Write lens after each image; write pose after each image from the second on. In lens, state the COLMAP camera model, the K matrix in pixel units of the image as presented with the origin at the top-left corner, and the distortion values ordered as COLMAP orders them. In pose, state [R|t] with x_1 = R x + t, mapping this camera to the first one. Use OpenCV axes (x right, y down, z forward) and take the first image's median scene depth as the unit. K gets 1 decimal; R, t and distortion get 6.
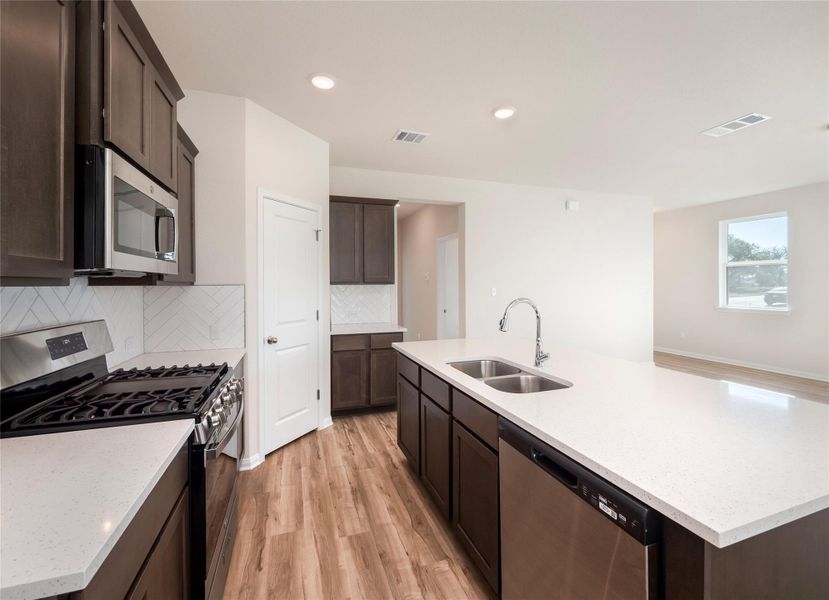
lens RADIAL K [[350.2, 0, 411.8], [0, 350.2, 286.2], [0, 0, 1]] dist [-0.002654, -0.000199]
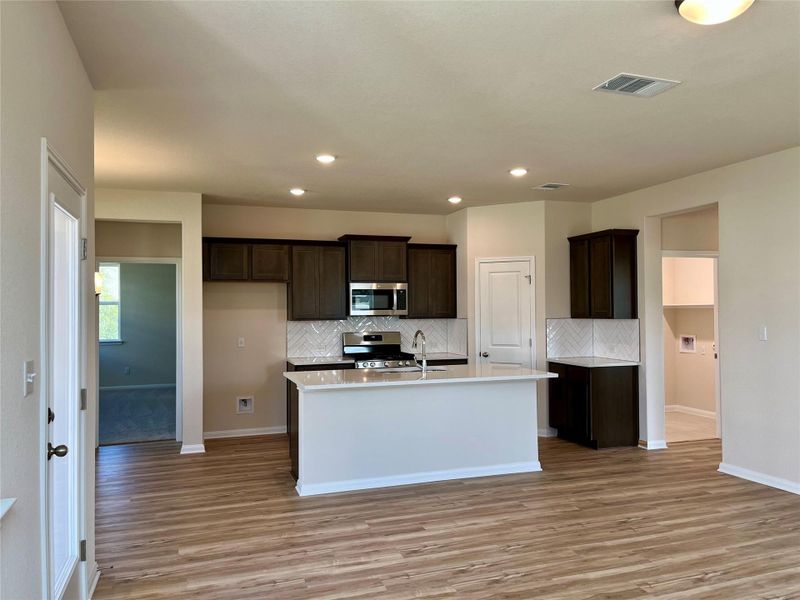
lens RADIAL K [[606.3, 0, 399.8], [0, 606.3, 302.1], [0, 0, 1]] dist [0.076401, -0.114631]
pose [[0.004330, -0.008615, -0.999954, 2.254445], [0.003793, 0.999956, -0.008599, -0.054610], [0.999983, -0.003756, 0.004362, 0.612018]]
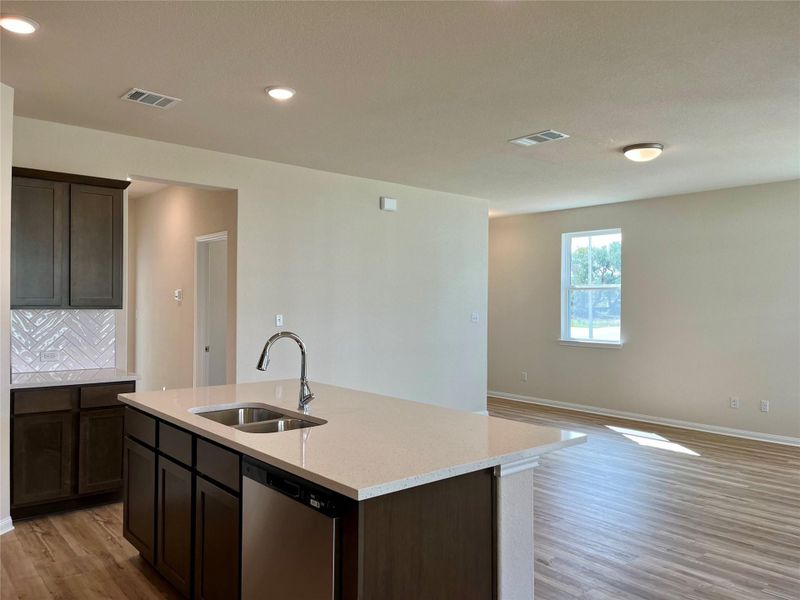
lens RADIAL K [[599.9, 0, 393.5], [0, 599.9, 303.6], [0, 0, 1]] dist [0.072382, -0.108066]
pose [[0.930529, 0.013806, 0.365958, 0.011287], [-0.012183, 0.999903, -0.006745, -0.020767], [-0.366015, 0.001818, 0.930607, -0.345663]]
